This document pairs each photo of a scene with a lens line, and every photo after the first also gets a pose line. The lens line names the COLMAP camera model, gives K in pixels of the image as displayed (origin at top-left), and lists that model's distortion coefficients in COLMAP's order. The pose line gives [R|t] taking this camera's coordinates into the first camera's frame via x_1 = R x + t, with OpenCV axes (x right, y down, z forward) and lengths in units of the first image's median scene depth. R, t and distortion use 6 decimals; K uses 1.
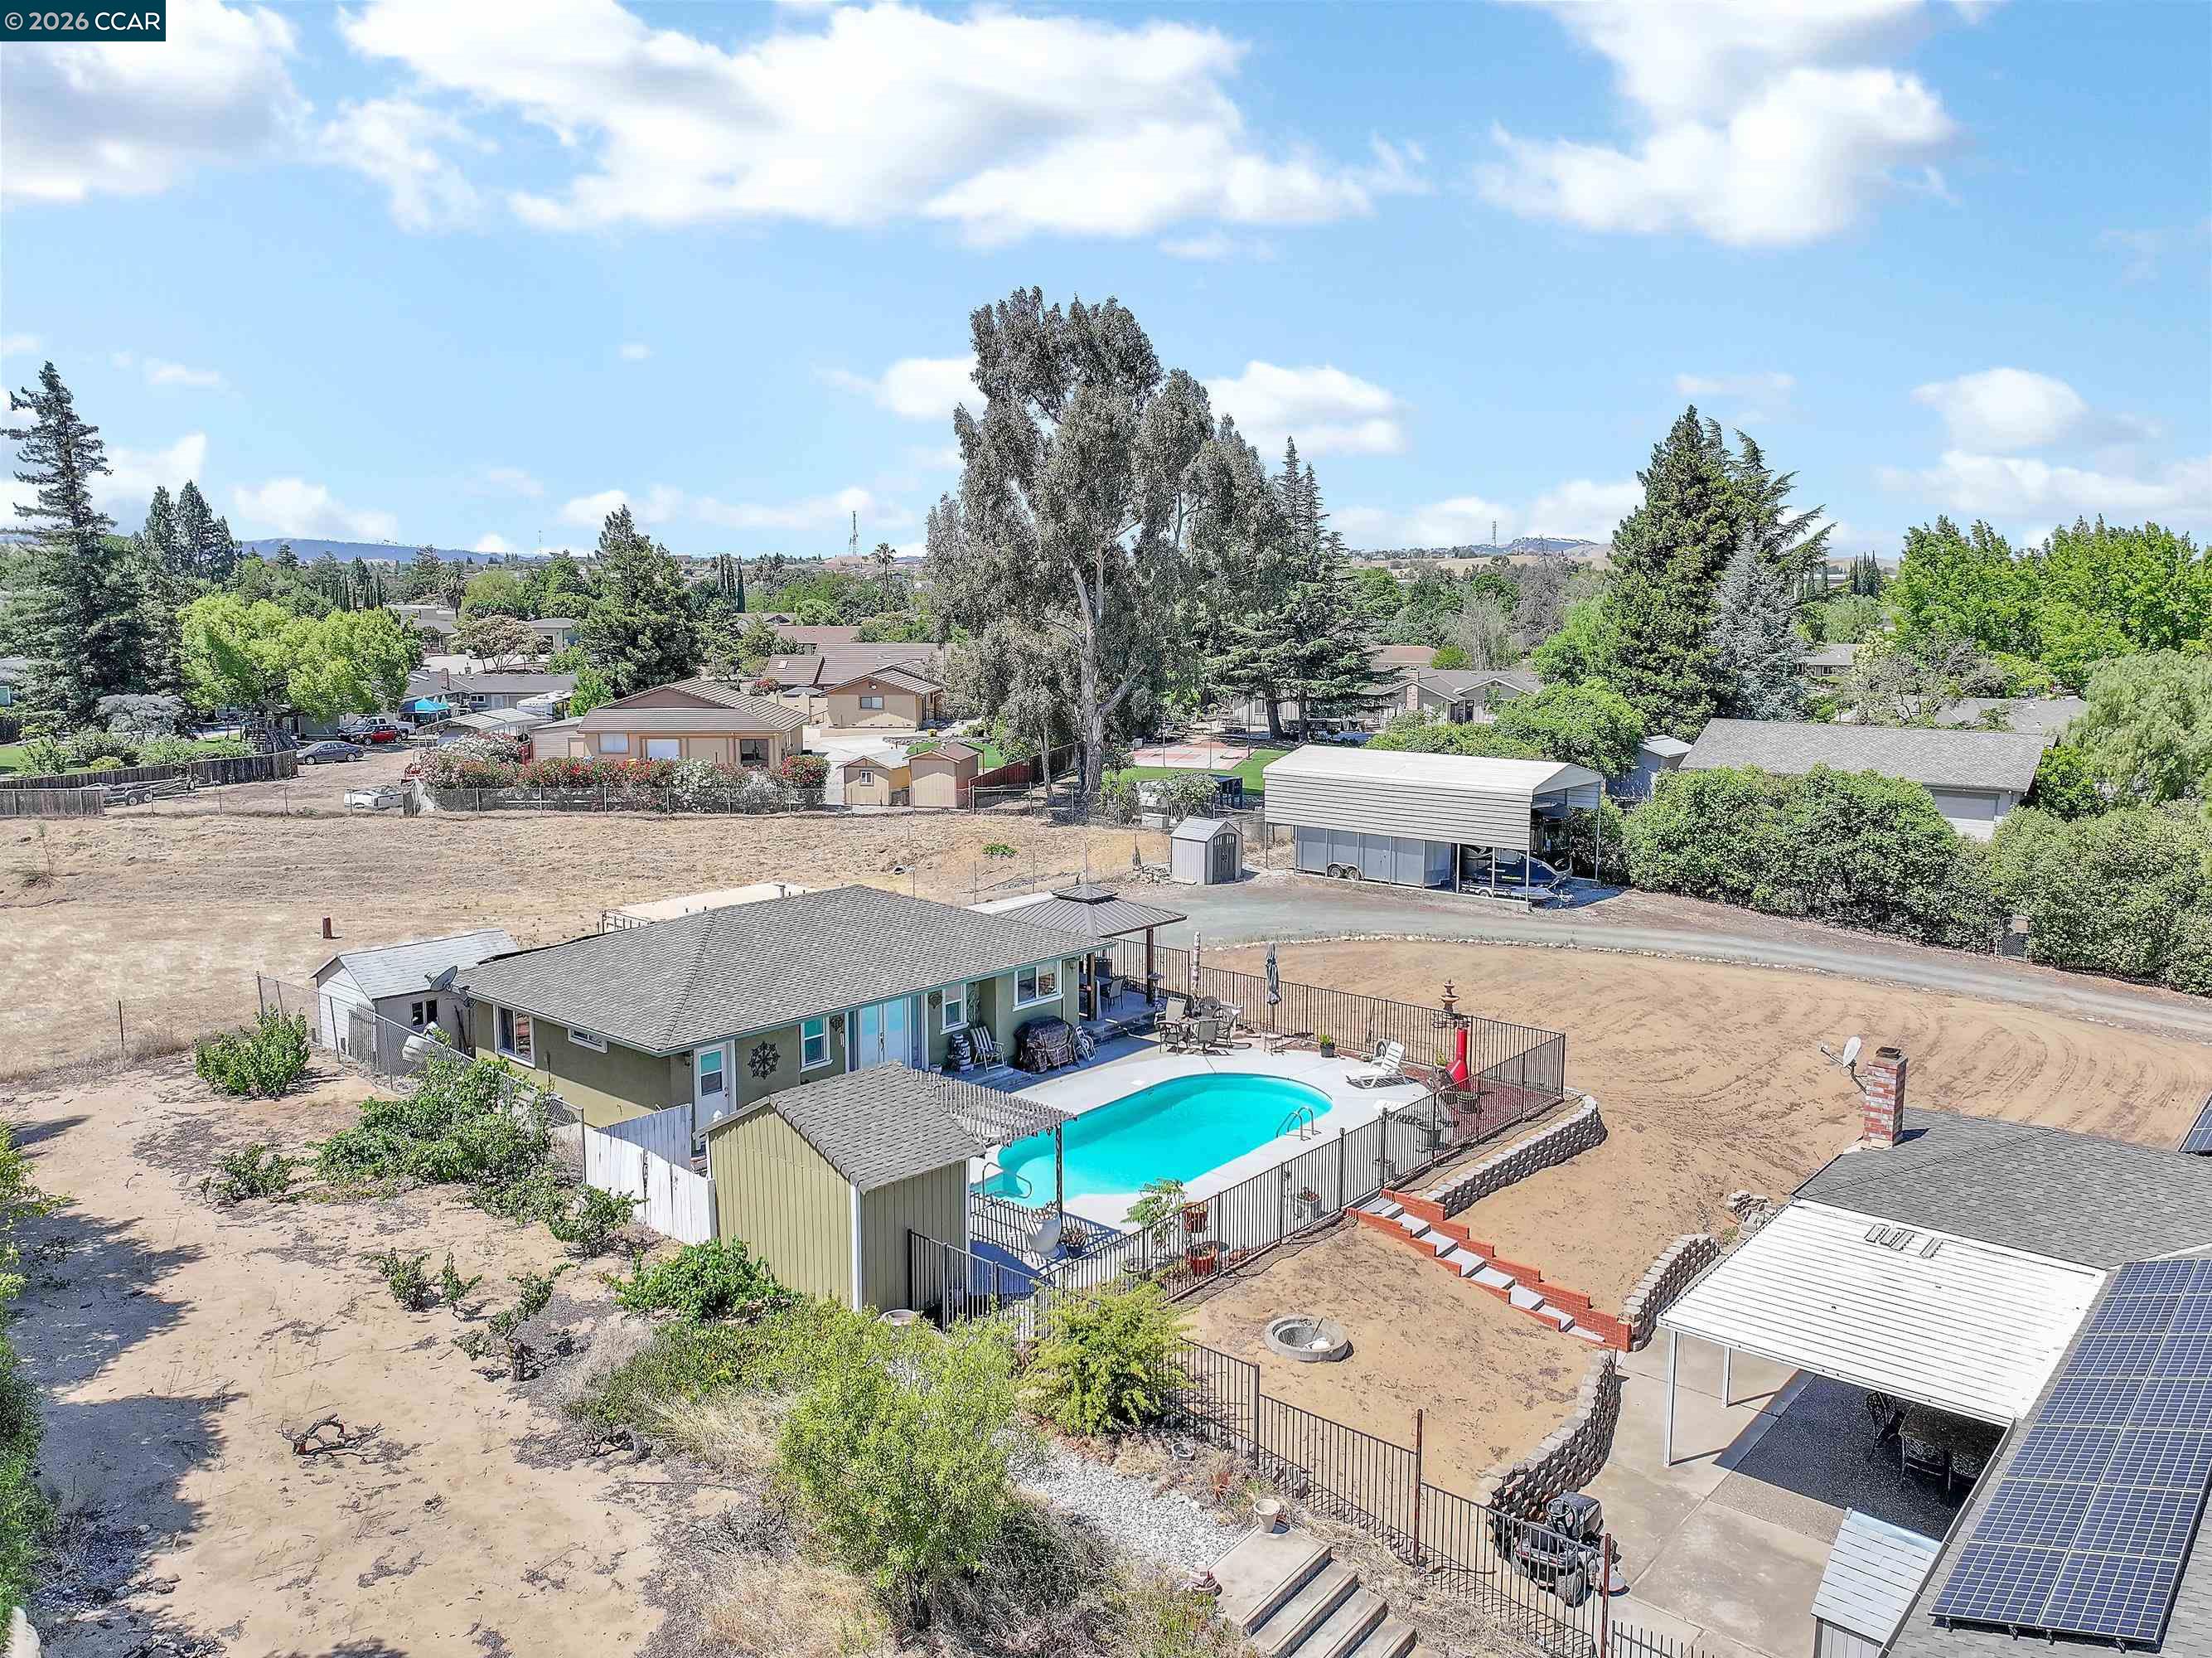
lens RADIAL K [[1578.7, 0, 1109.1], [0, 1578.7, 806.9], [0, 0, 1]] dist [0.003059, 0.005809]
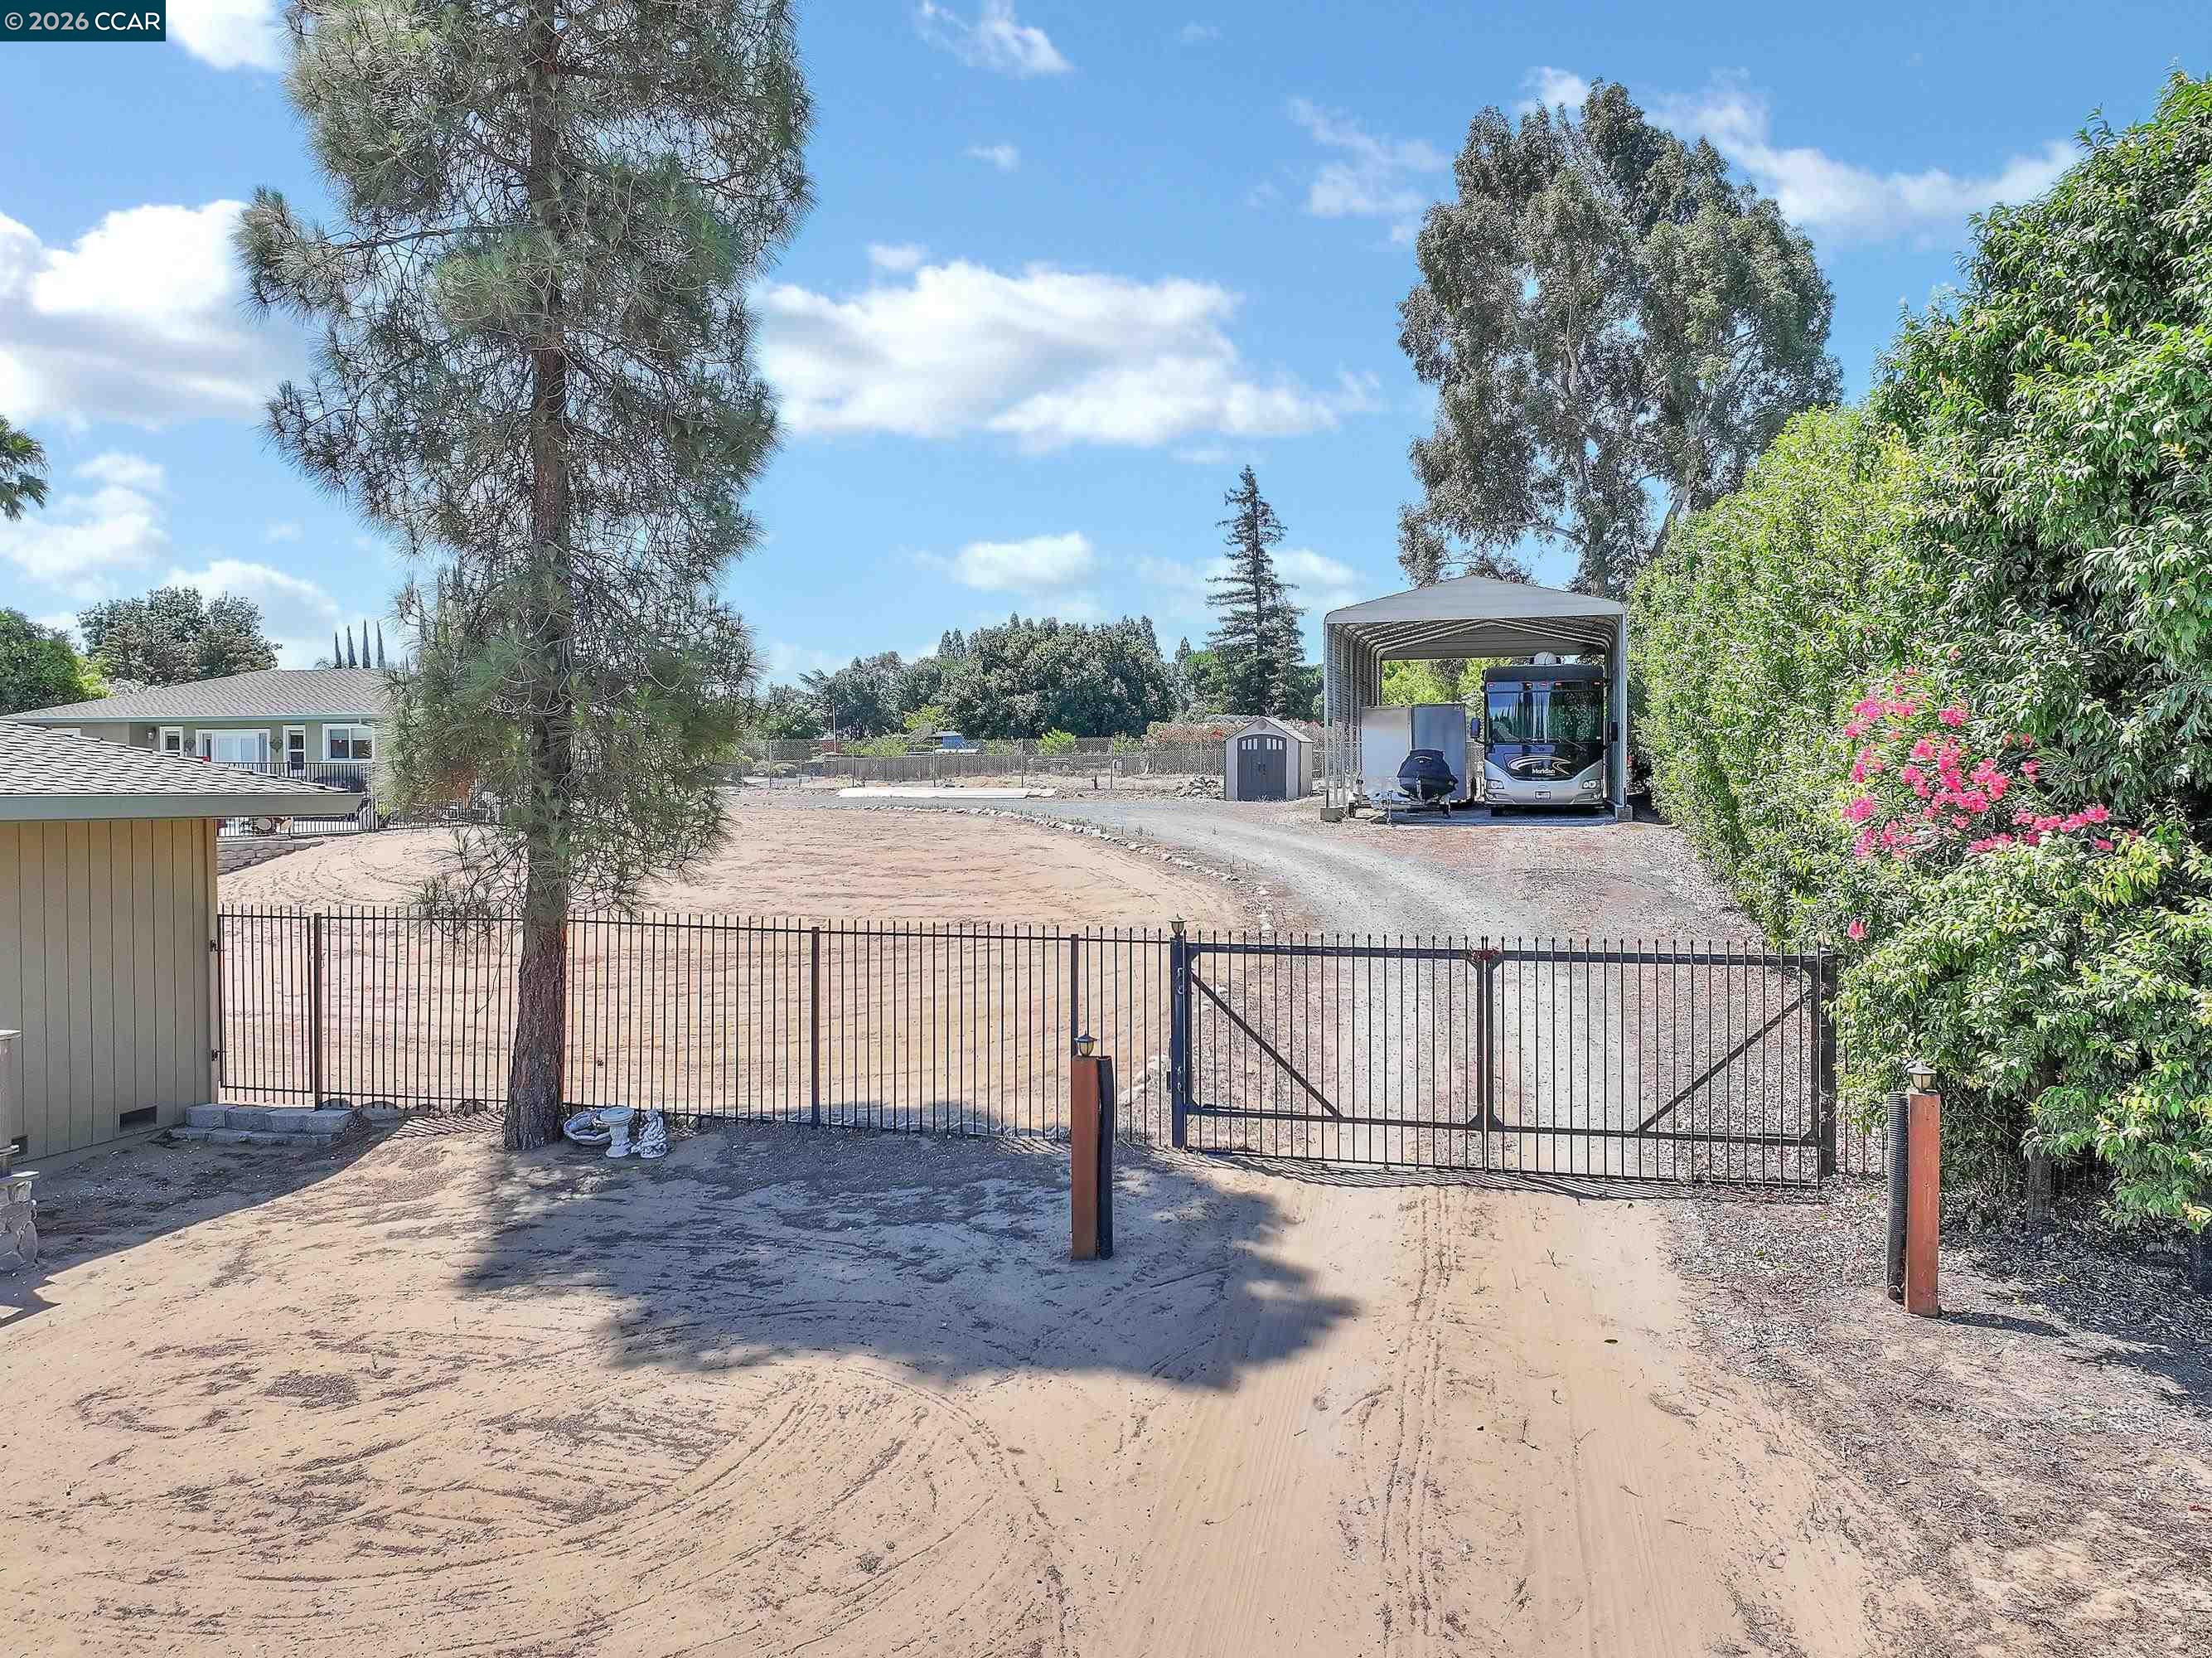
lens RADIAL K [[1578.7, 0, 1109.1], [0, 1578.7, 806.9], [0, 0, 1]] dist [0.003059, 0.005809]
pose [[0.416023, 0.012584, -0.909267, 0.560103], [-0.108261, 0.993478, -0.035784, 0.066891], [0.902887, 0.113325, 0.414672, 0.504190]]
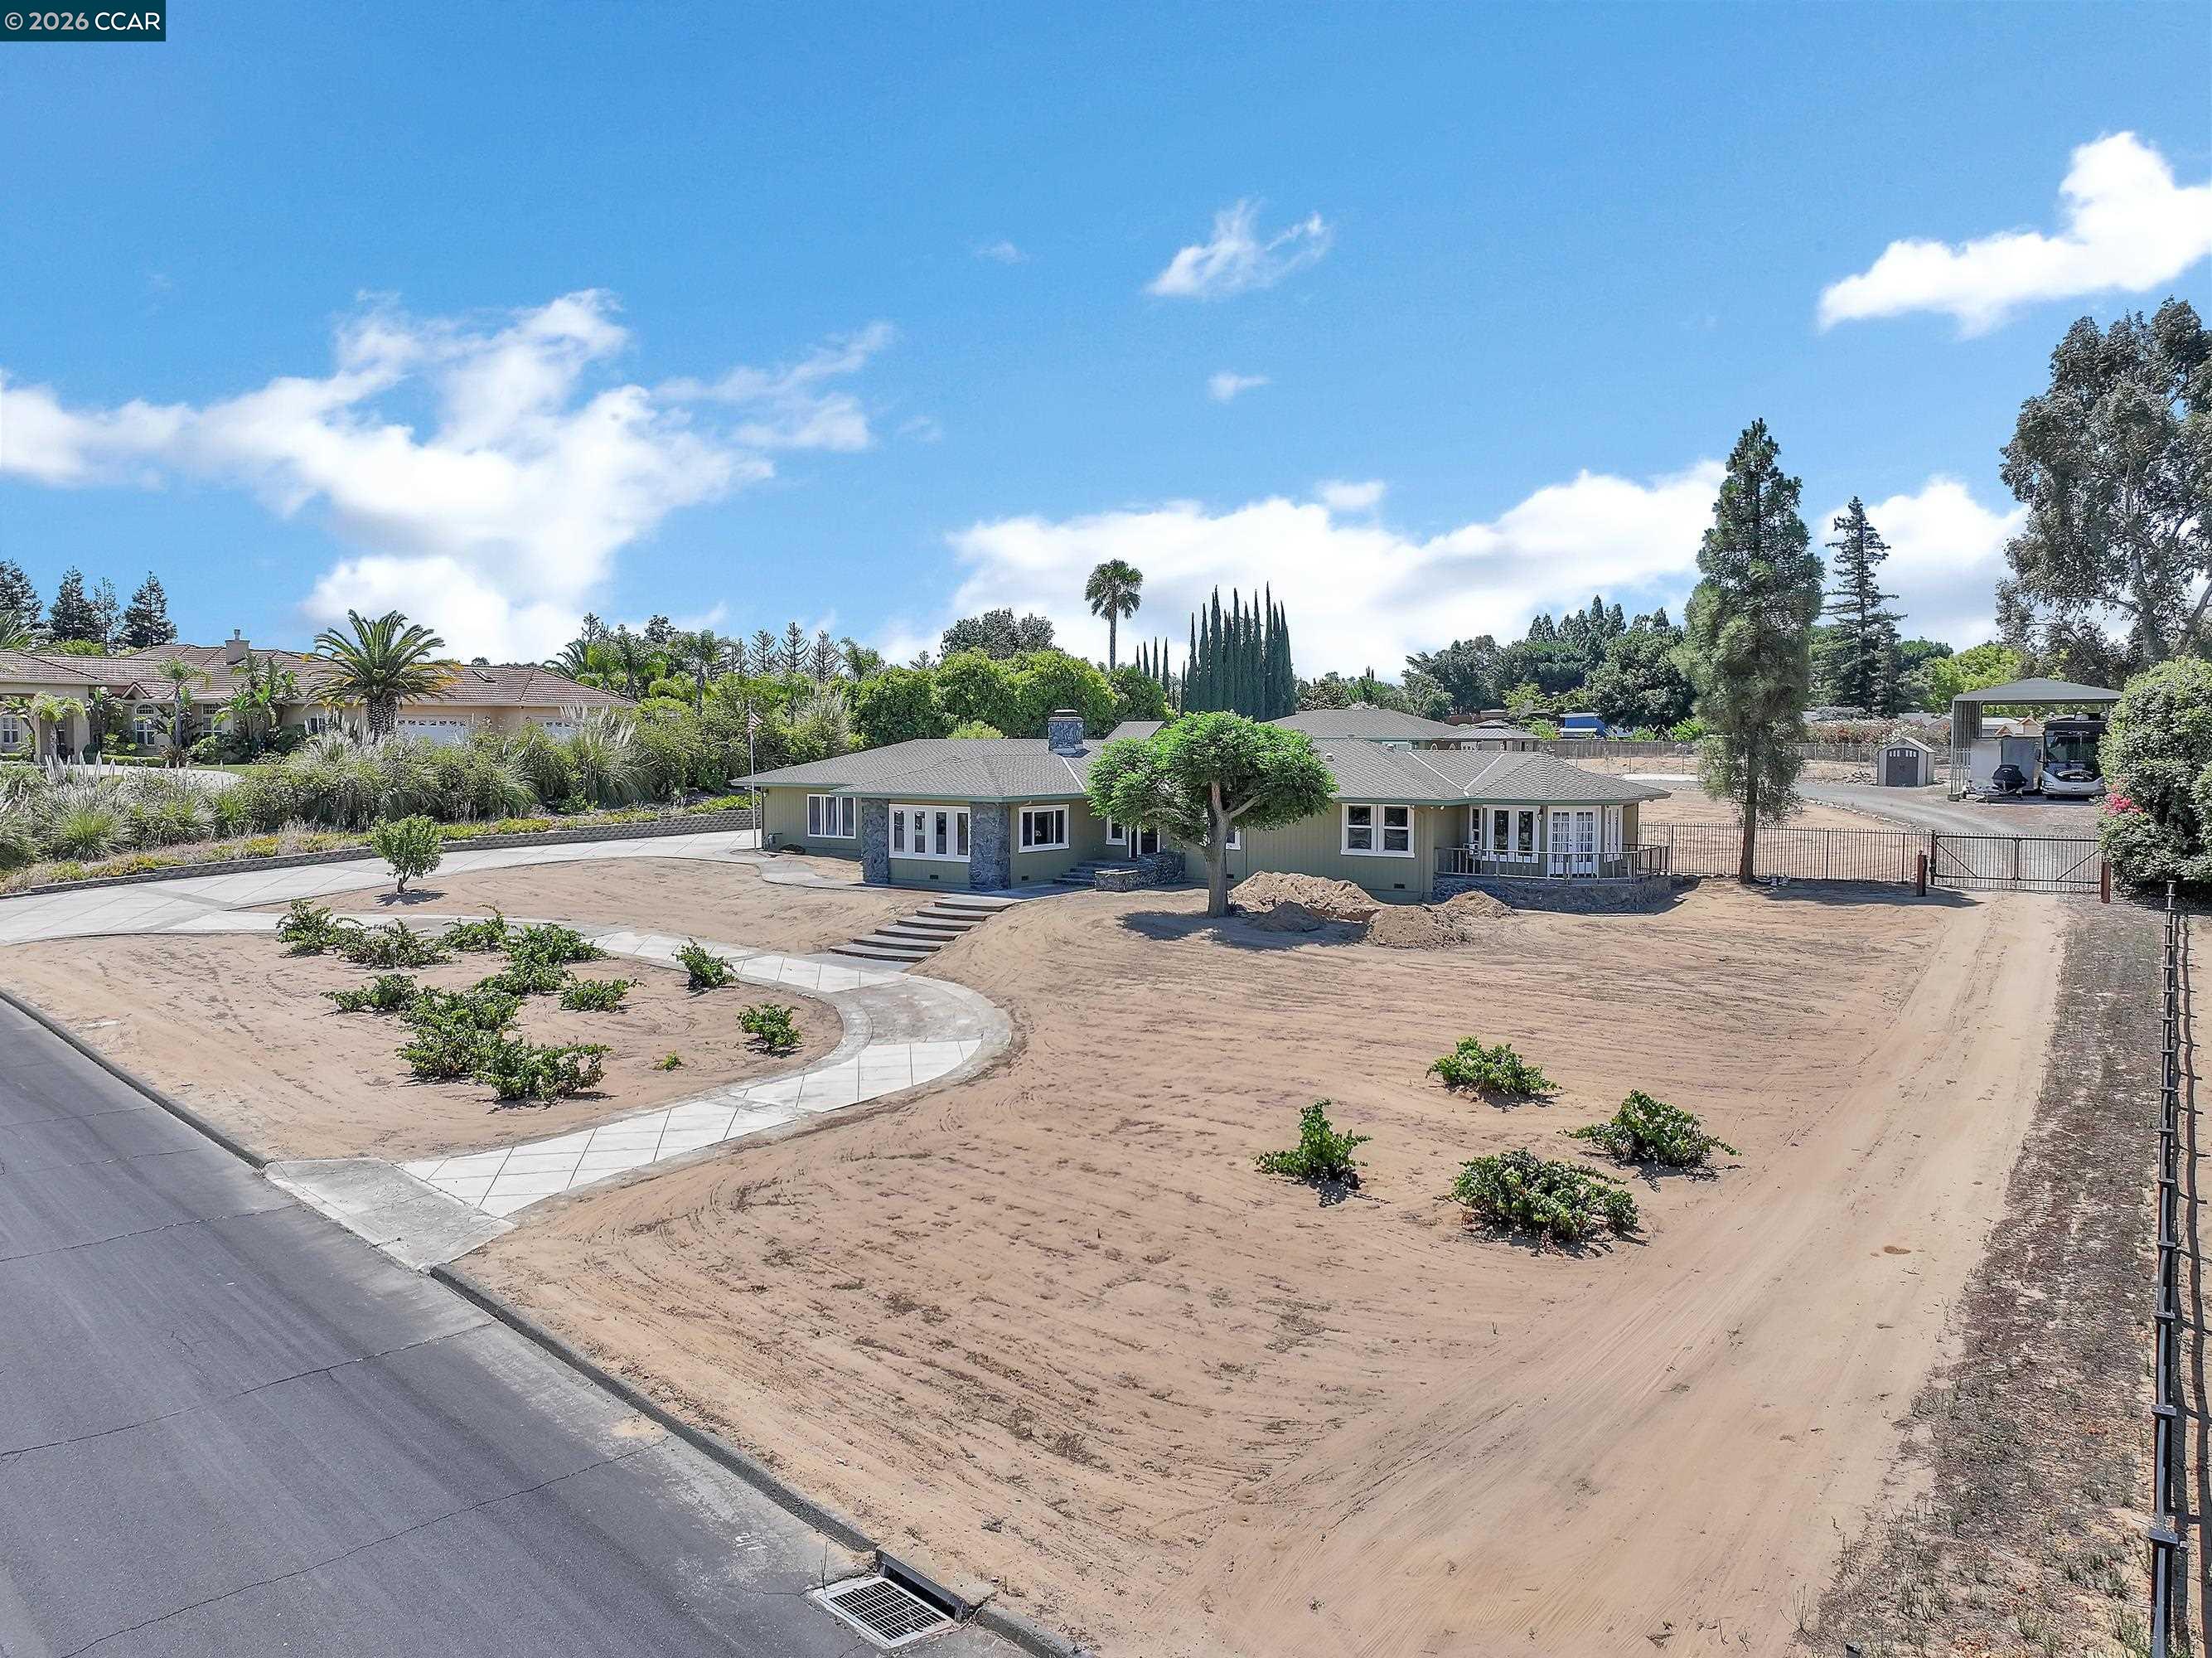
lens RADIAL K [[1569.1, 0, 1115.6], [0, 1569.1, 826.8], [0, 0, 1]] dist [0.000236, 0.017771]
pose [[0.105684, 0.053841, -0.992941, 0.989538], [-0.125464, 0.991275, 0.040397, 0.085272], [0.986453, 0.120309, 0.111517, 0.198497]]
